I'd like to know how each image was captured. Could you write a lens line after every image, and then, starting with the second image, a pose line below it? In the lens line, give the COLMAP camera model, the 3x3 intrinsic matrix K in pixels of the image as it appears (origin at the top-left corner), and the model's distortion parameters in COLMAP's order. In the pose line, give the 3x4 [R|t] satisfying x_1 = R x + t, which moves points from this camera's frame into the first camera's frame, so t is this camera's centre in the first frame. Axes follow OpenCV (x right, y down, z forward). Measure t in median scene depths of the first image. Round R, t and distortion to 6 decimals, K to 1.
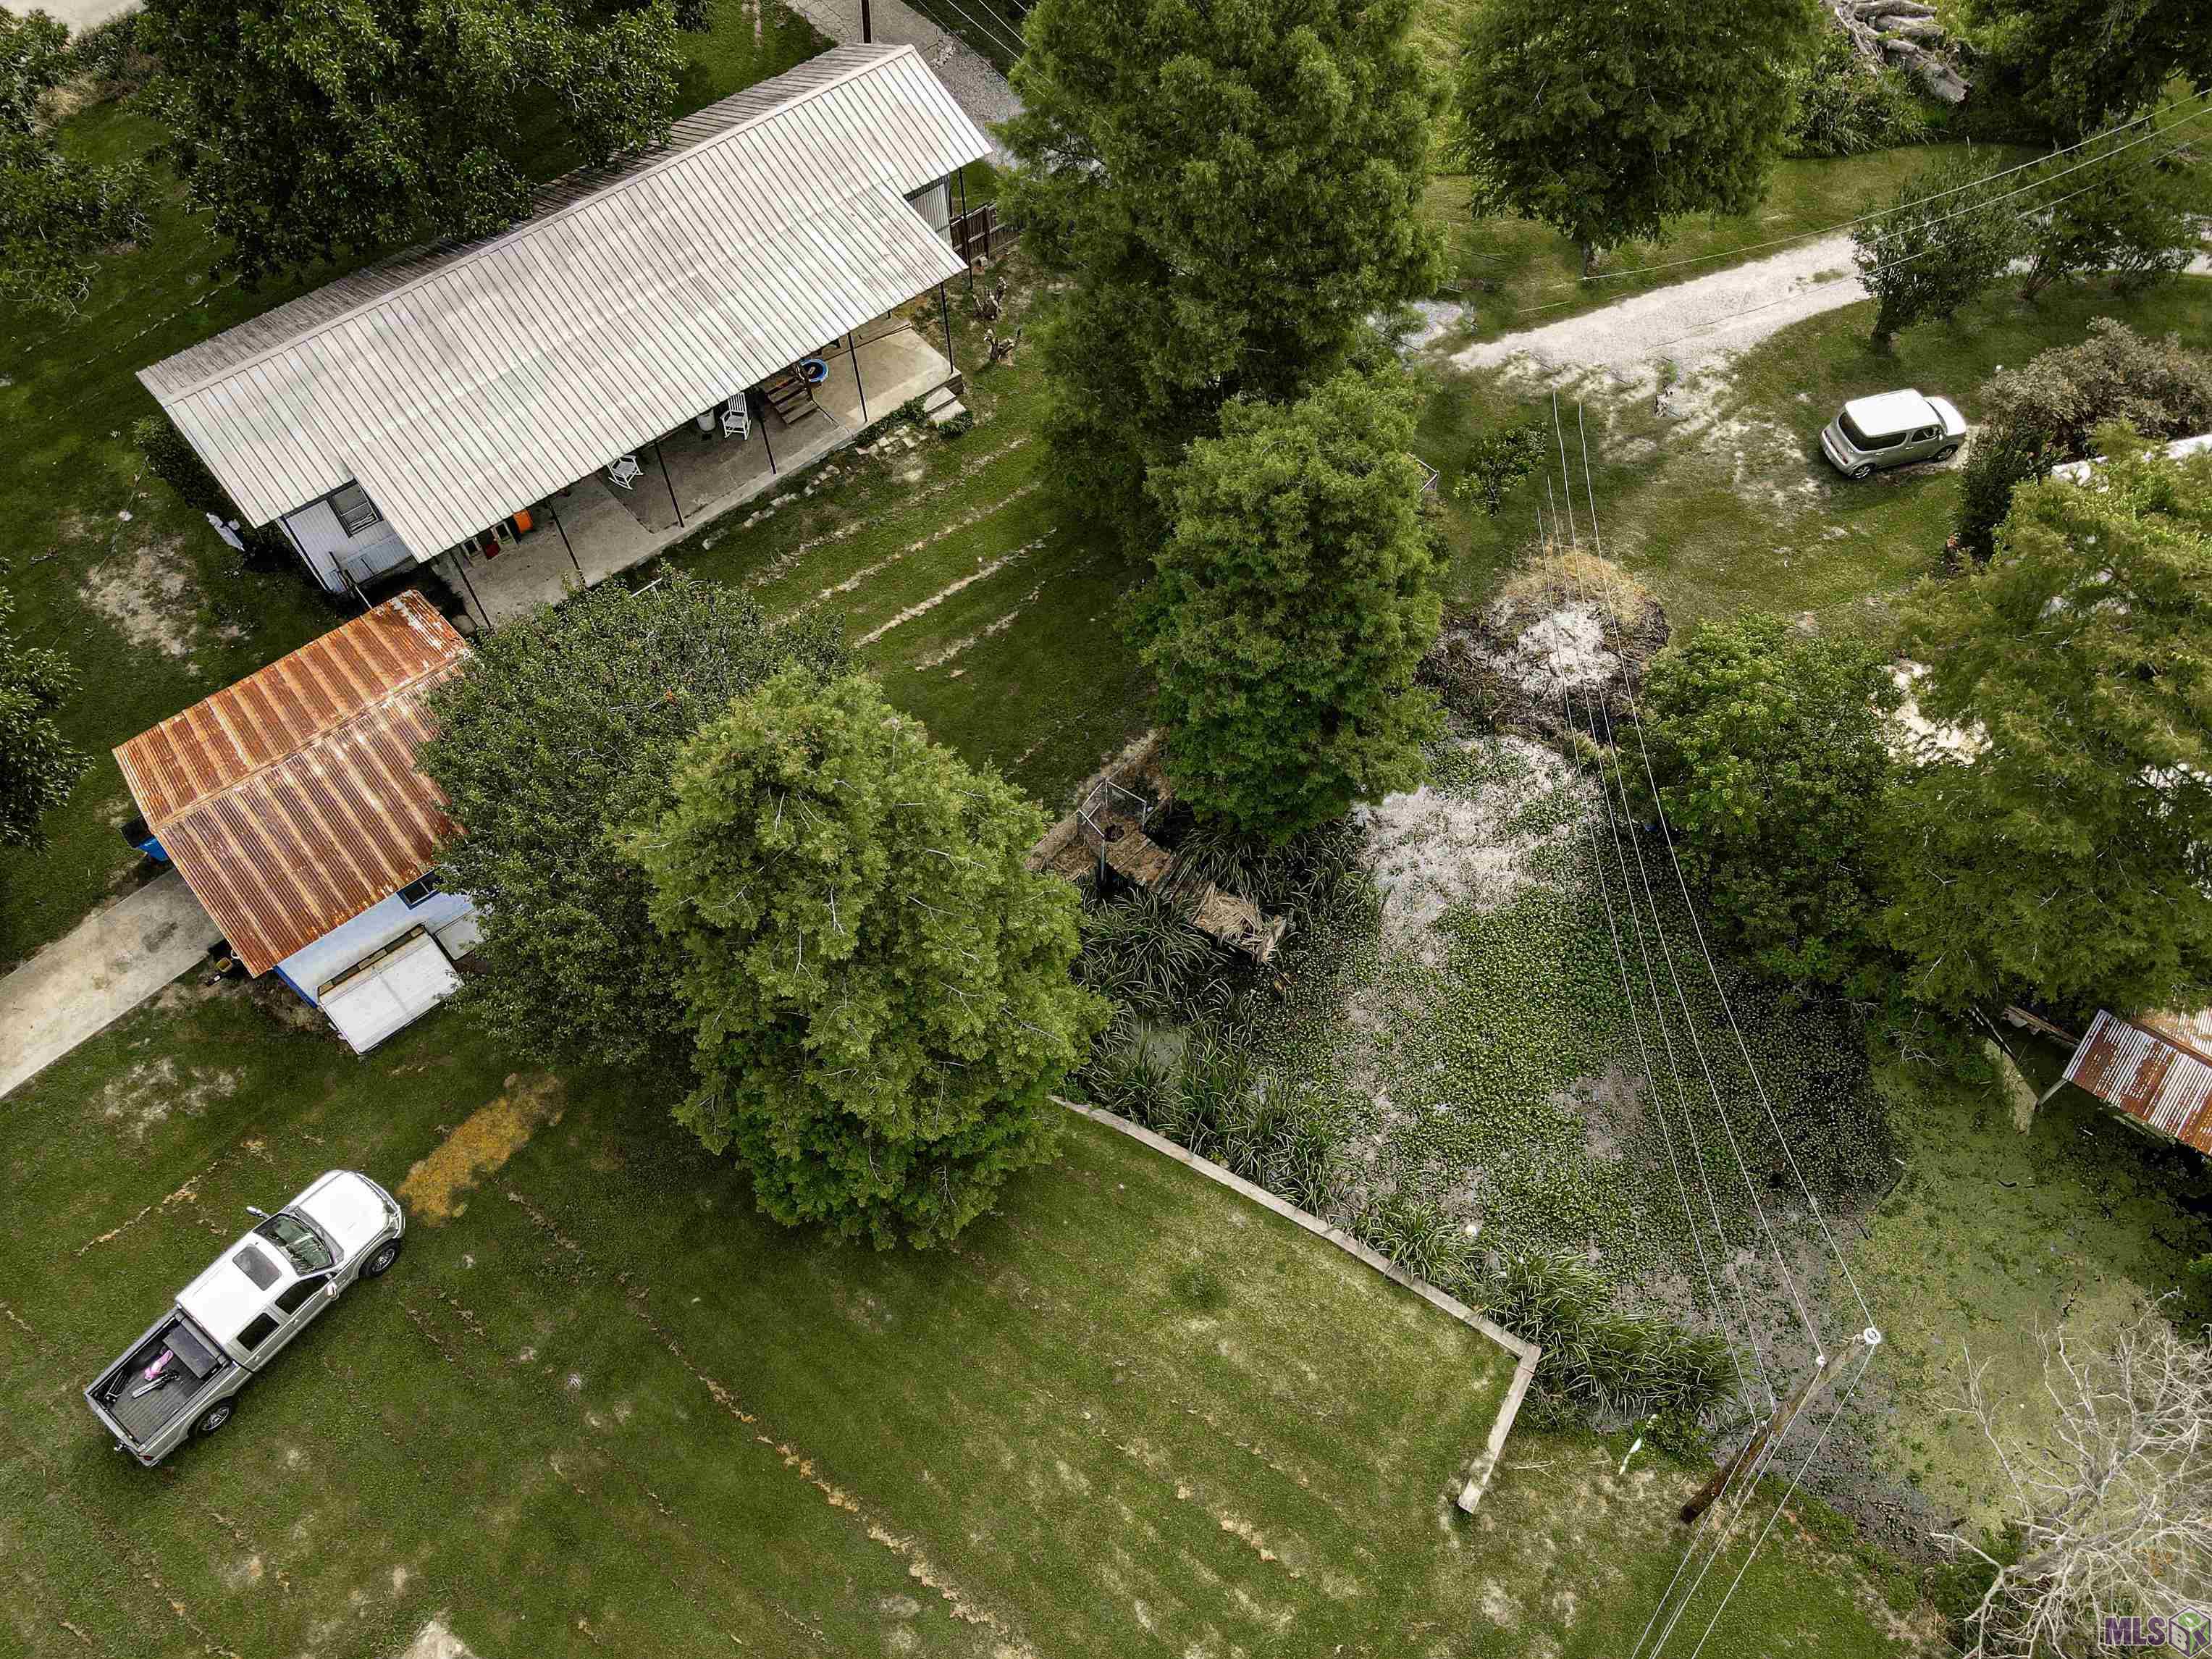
lens RADIAL K [[1614.9, 0, 1108.8], [0, 1614.9, 827.1], [0, 0, 1]] dist [0.004803, 0.028554]
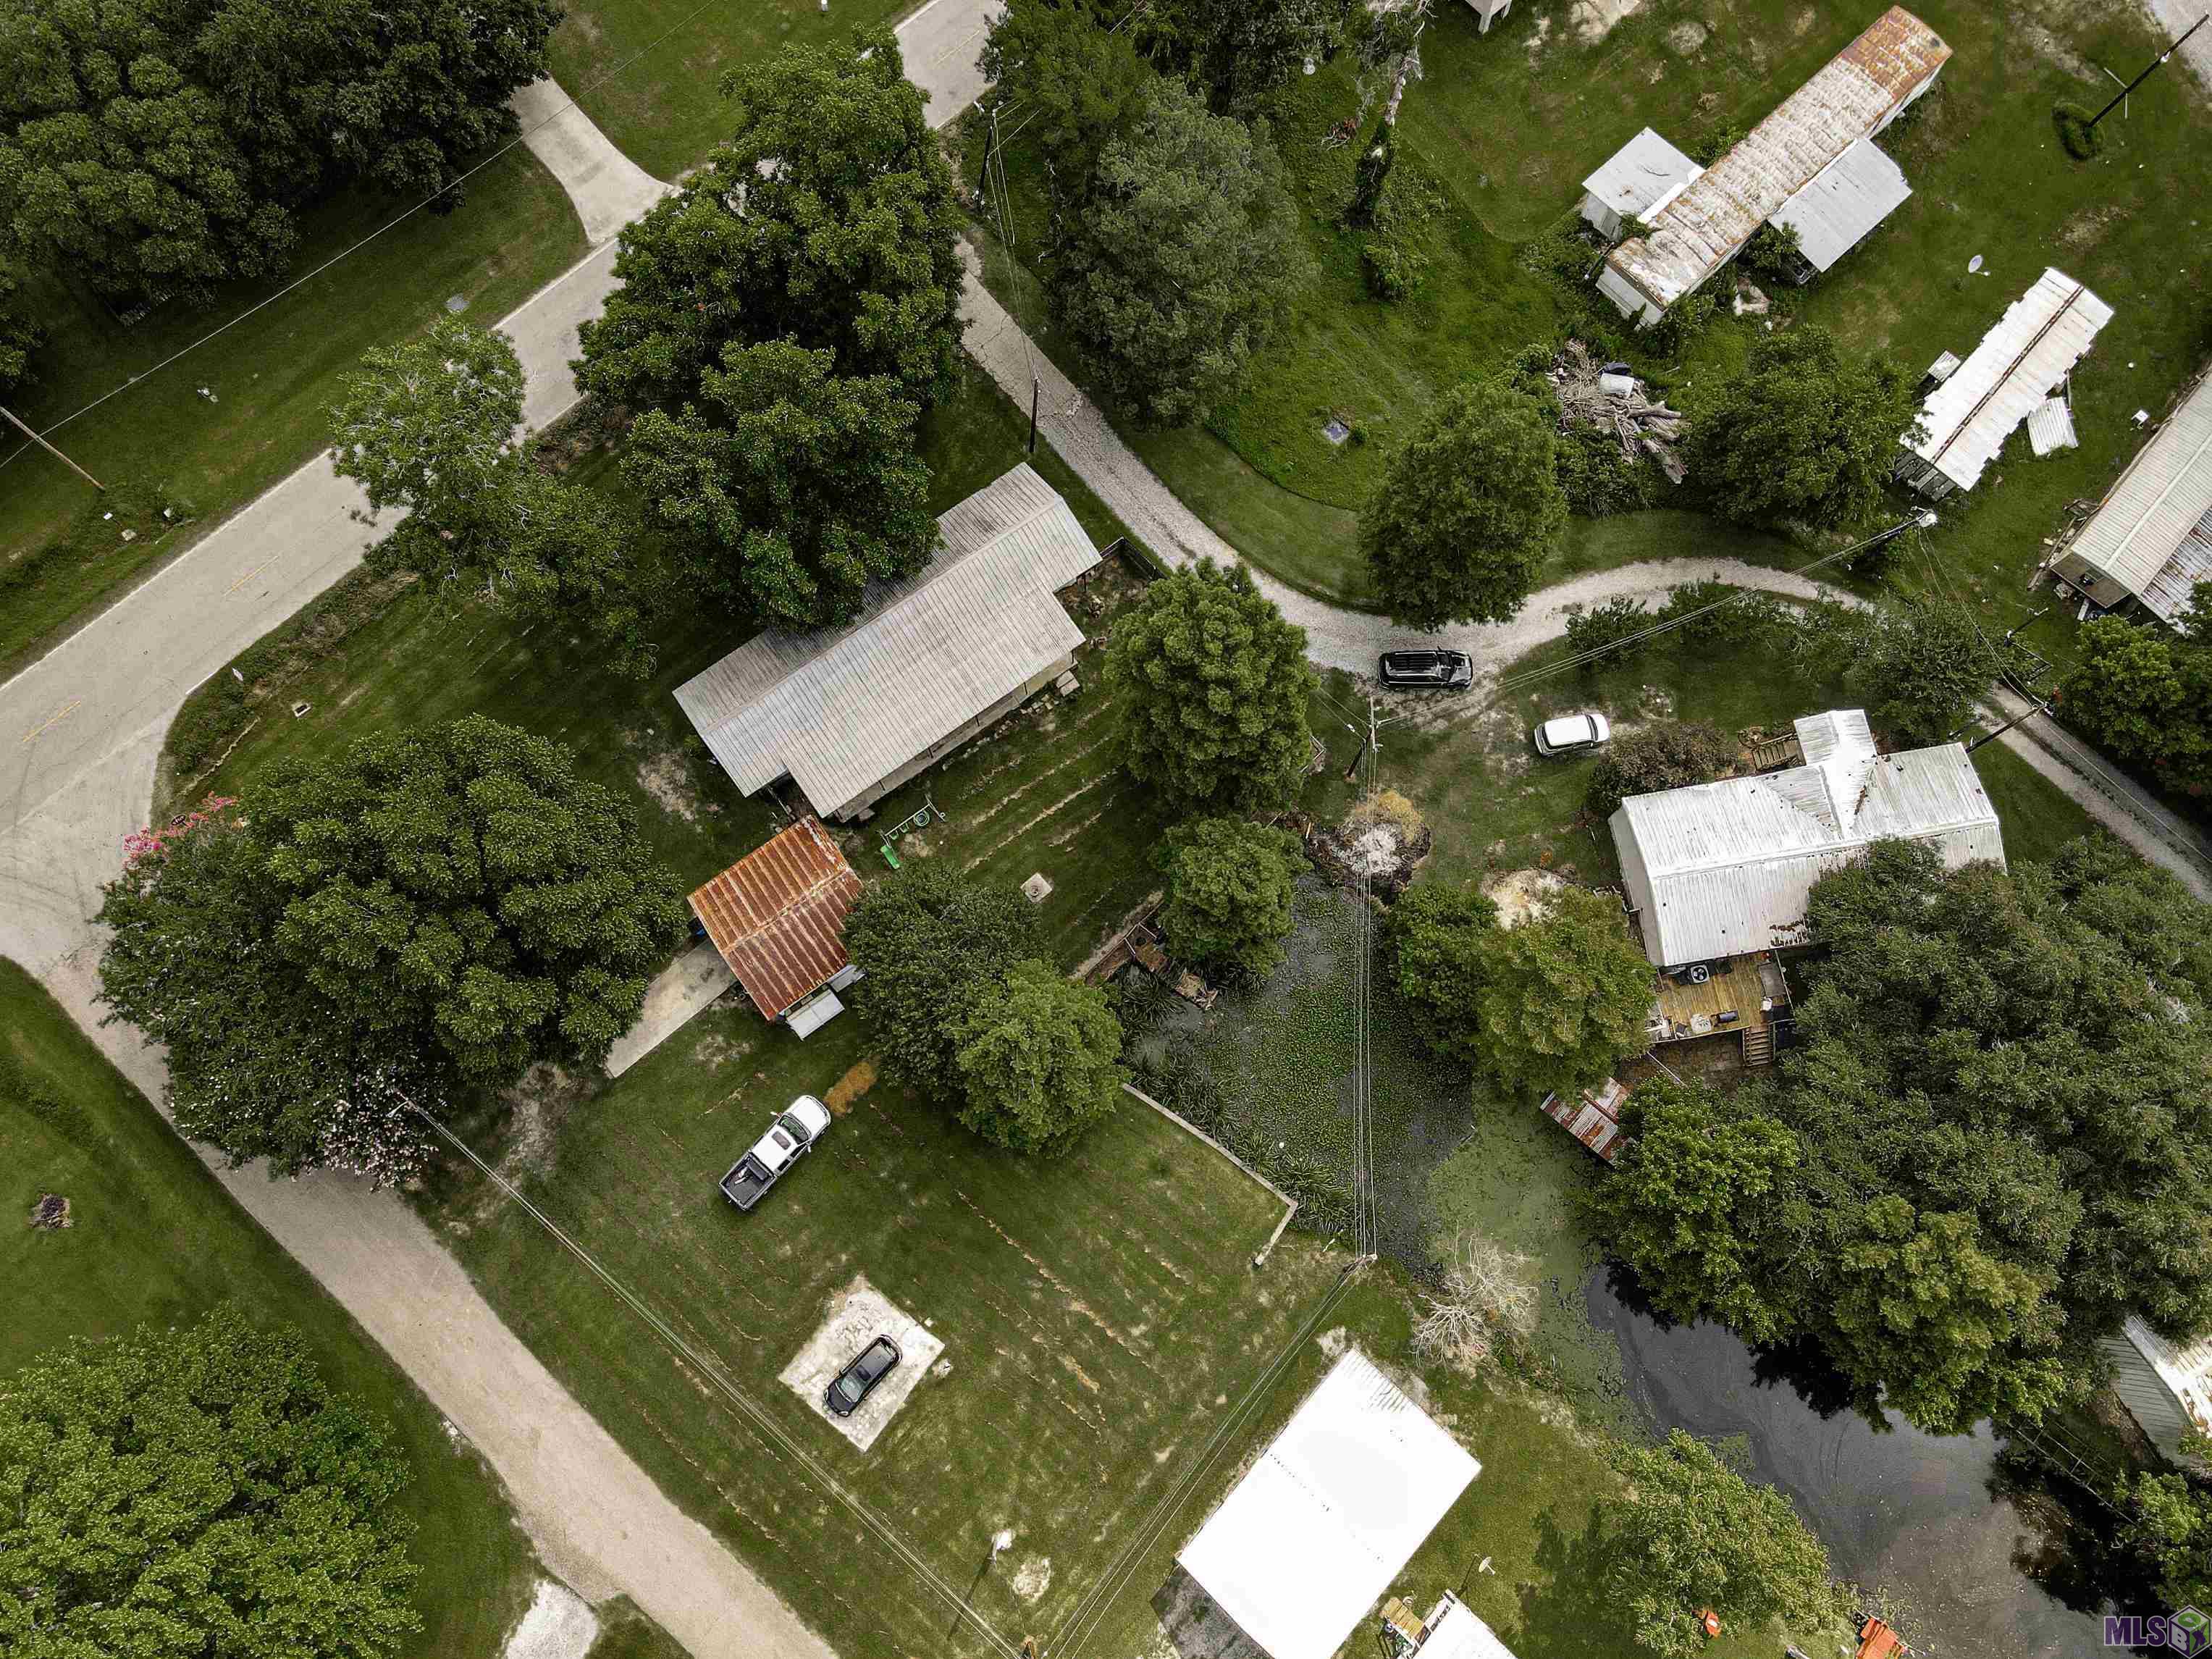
lens RADIAL K [[1582.4, 0, 1111.1], [0, 1582.4, 829.0], [0, 0, 1]] dist [-0.006447, 0.048515]
pose [[0.997431, 0.070929, -0.010044, -0.026276], [-0.064251, 0.947768, 0.312422, -0.808939], [0.031679, -0.310974, 0.949890, -0.945902]]
